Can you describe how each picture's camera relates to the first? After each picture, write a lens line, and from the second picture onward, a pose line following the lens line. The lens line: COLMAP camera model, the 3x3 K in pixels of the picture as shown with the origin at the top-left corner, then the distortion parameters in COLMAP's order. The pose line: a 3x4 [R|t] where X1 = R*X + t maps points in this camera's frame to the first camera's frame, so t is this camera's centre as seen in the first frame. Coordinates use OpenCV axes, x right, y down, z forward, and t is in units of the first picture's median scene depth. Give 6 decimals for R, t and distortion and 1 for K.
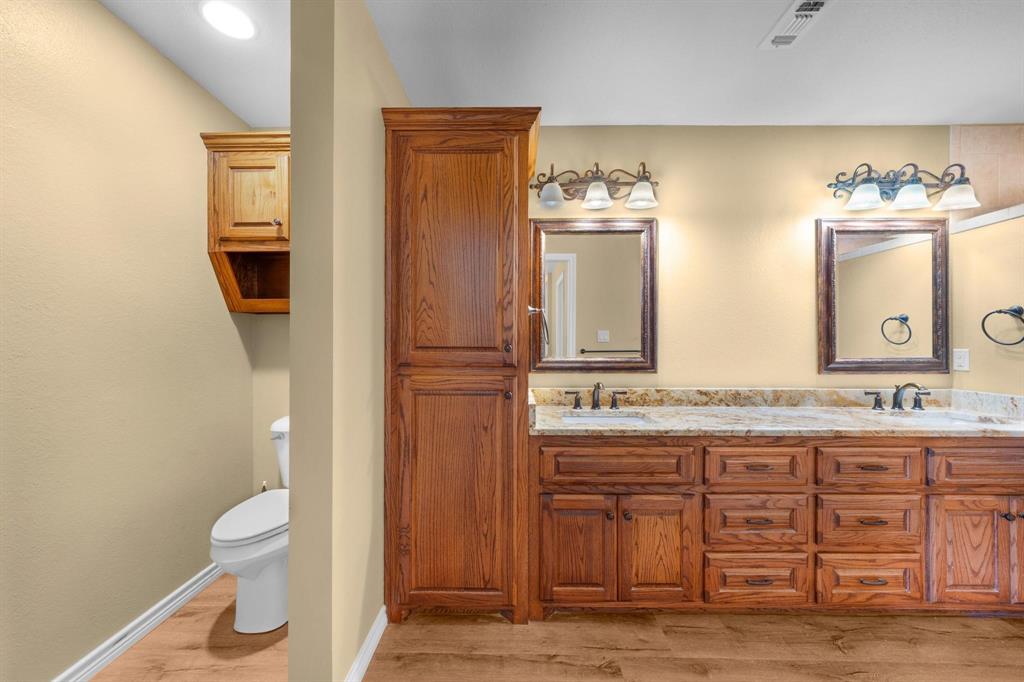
lens RADIAL K [[389.6, 0, 511.2], [0, 389.6, 341.8], [0, 0, 1]] dist [-0.000174, 0.000169]
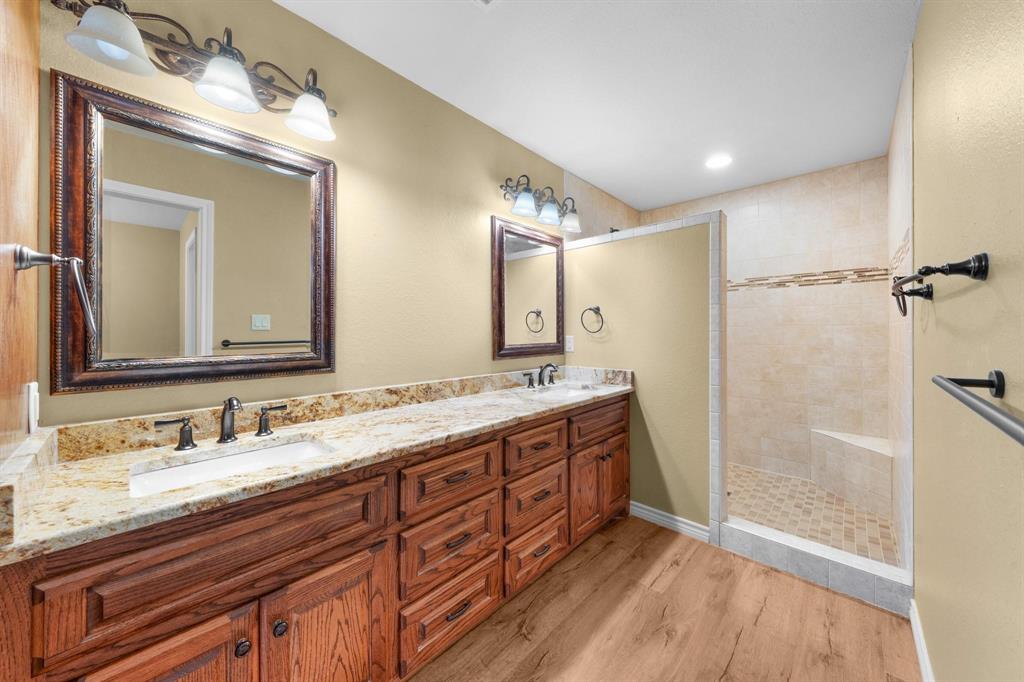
lens RADIAL K [[352.3, 0, 511.4], [0, 352.3, 332.3], [0, 0, 1]] dist [-0.004787, 0.000116]
pose [[0.688124, -0.002021, 0.725590, 0.129030], [-0.002479, 0.999984, 0.005137, 0.000351], [-0.725589, -0.005333, 0.688108, 0.318587]]
